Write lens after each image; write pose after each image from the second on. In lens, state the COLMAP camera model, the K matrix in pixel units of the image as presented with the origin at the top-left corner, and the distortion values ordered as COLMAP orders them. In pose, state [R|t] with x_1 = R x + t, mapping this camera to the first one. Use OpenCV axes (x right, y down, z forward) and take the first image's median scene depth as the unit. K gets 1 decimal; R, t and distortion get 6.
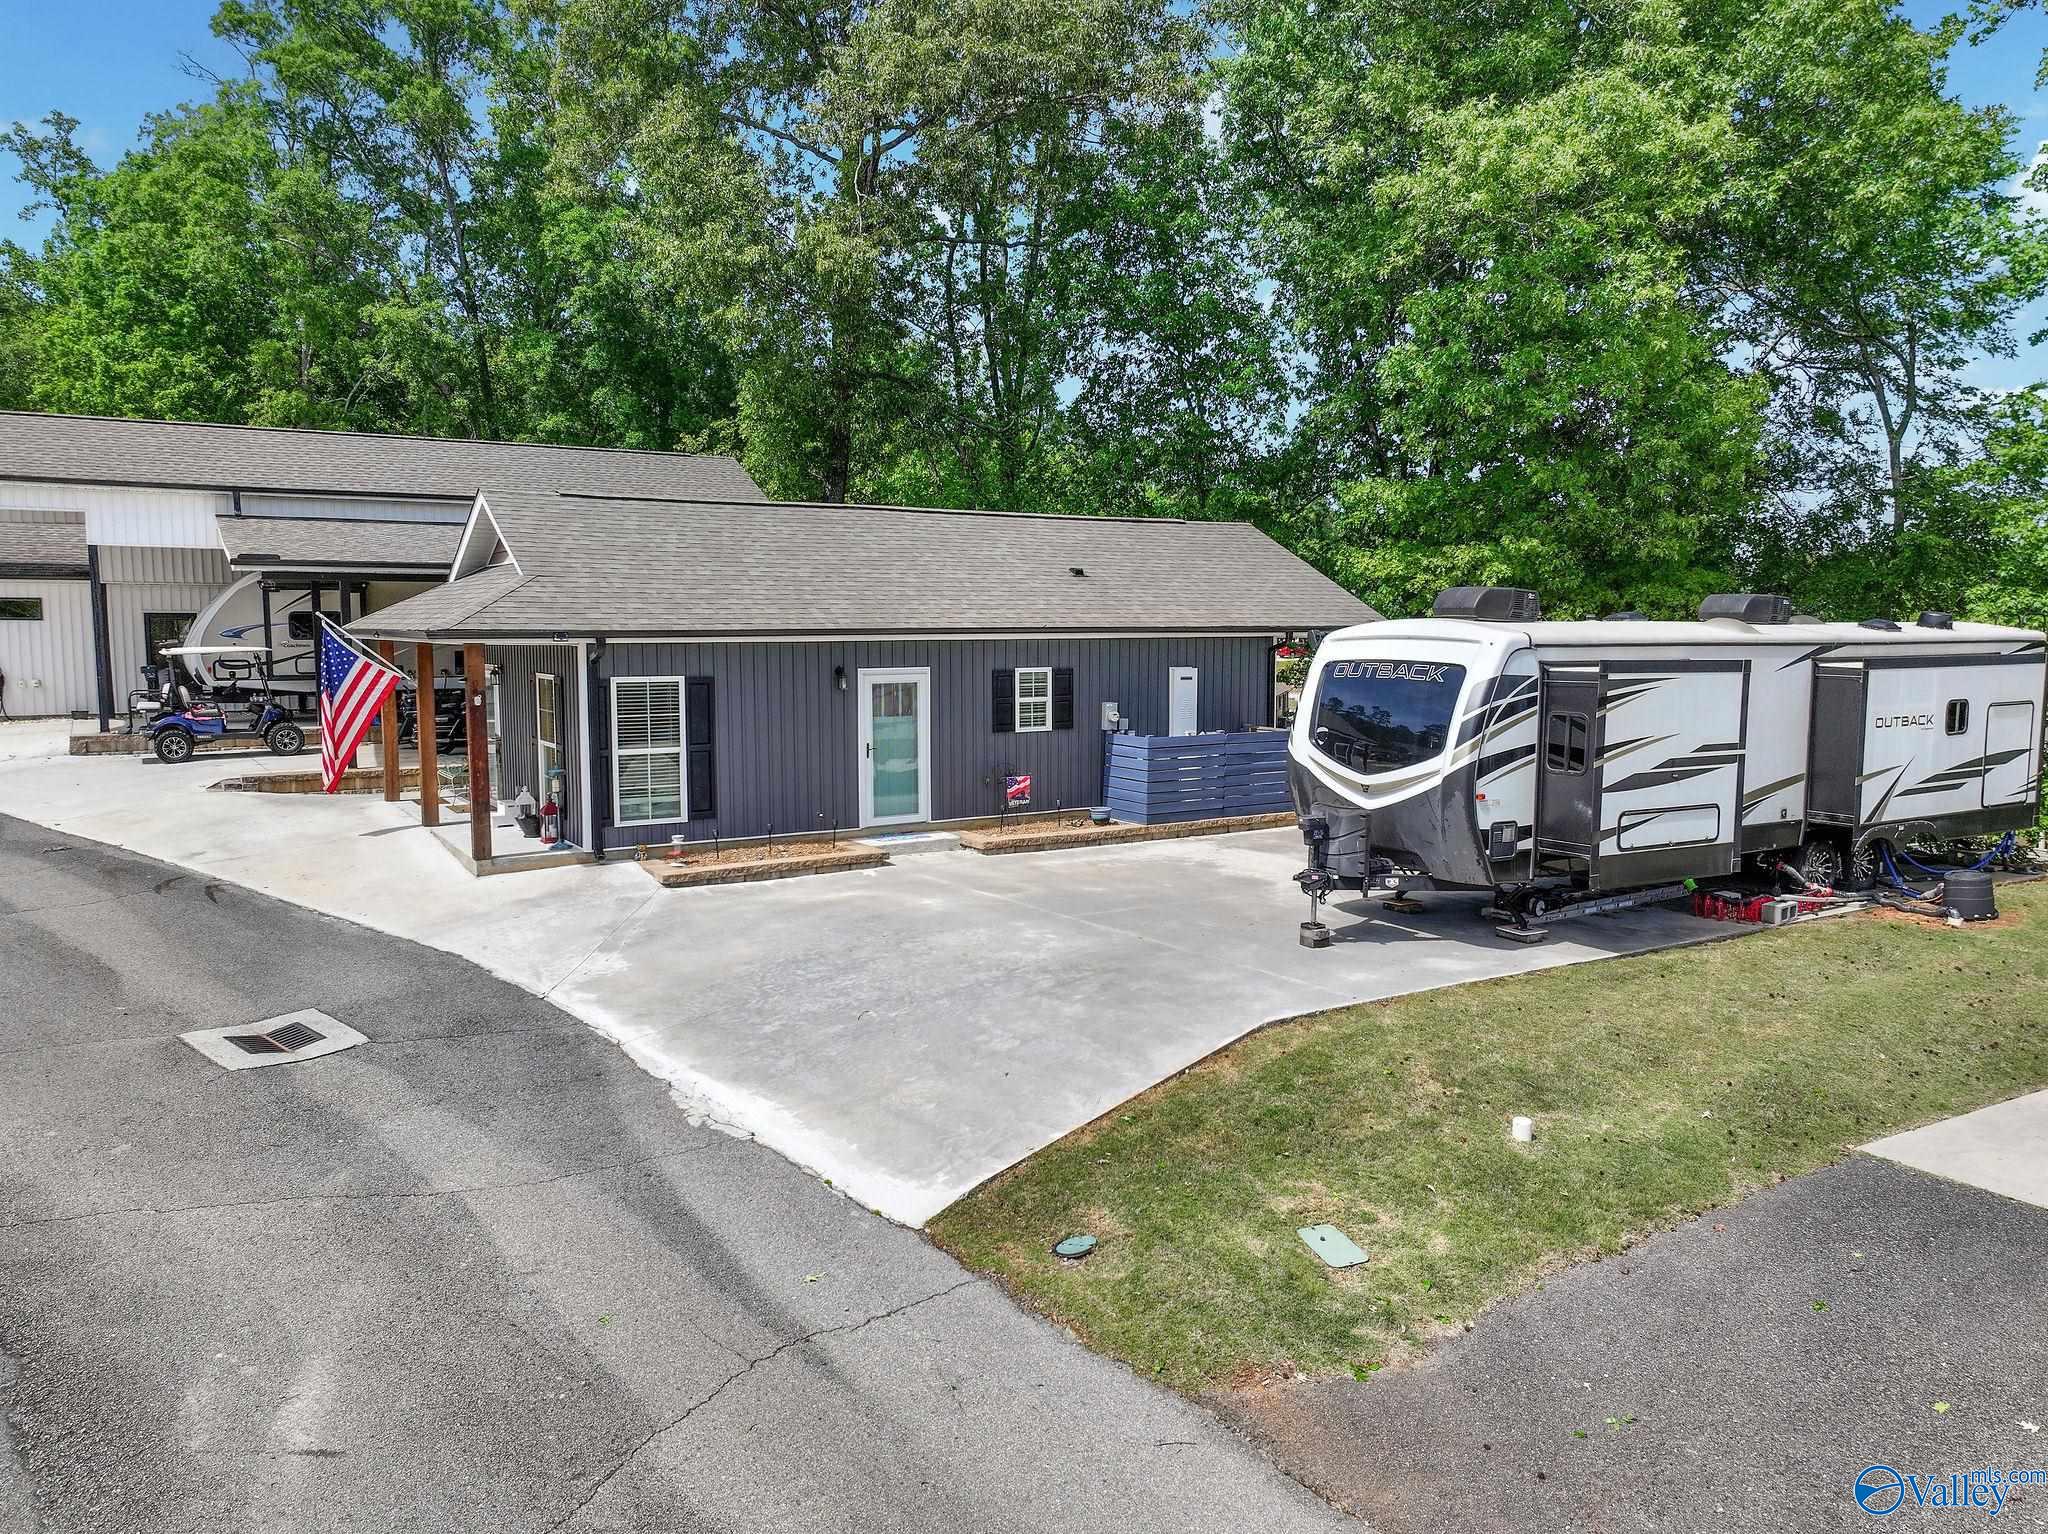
lens RADIAL K [[1455.9, 0, 1034.7], [0, 1455.9, 766.3], [0, 0, 1]] dist [0.000760, 0.001168]
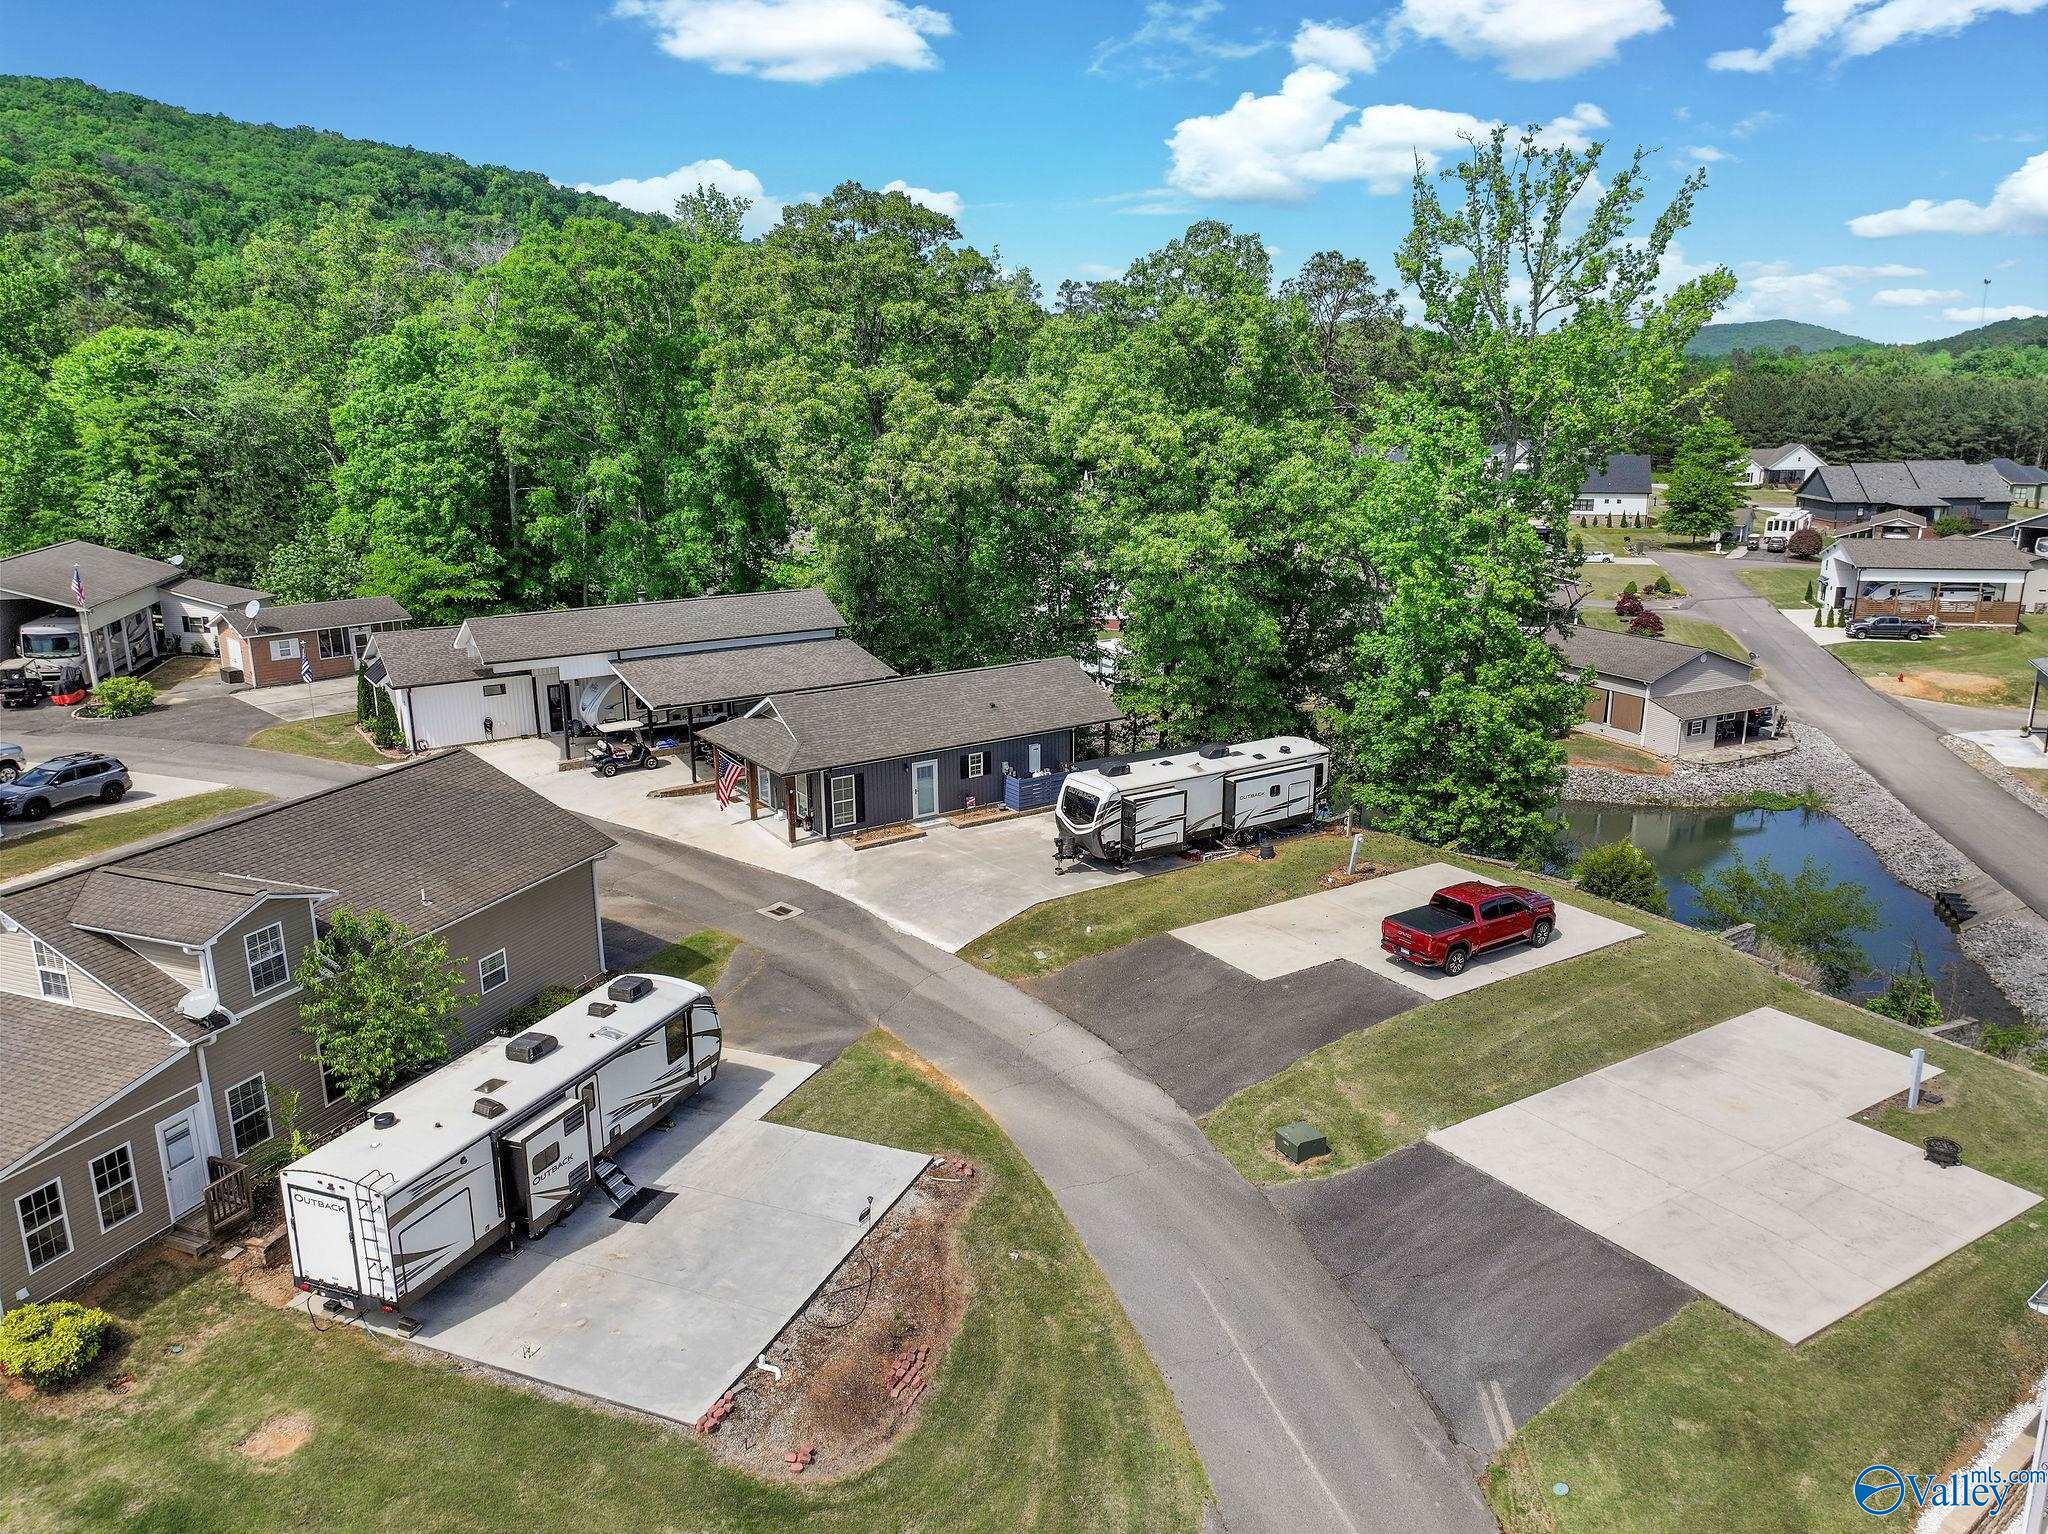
lens RADIAL K [[1455.9, 0, 1034.7], [0, 1455.9, 766.3], [0, 0, 1]] dist [0.000760, 0.001168]
pose [[0.999184, -0.015928, 0.037106, 0.011334], [0.009691, 0.986647, 0.162584, -0.698728], [-0.039200, -0.162092, 0.985997, -2.380714]]
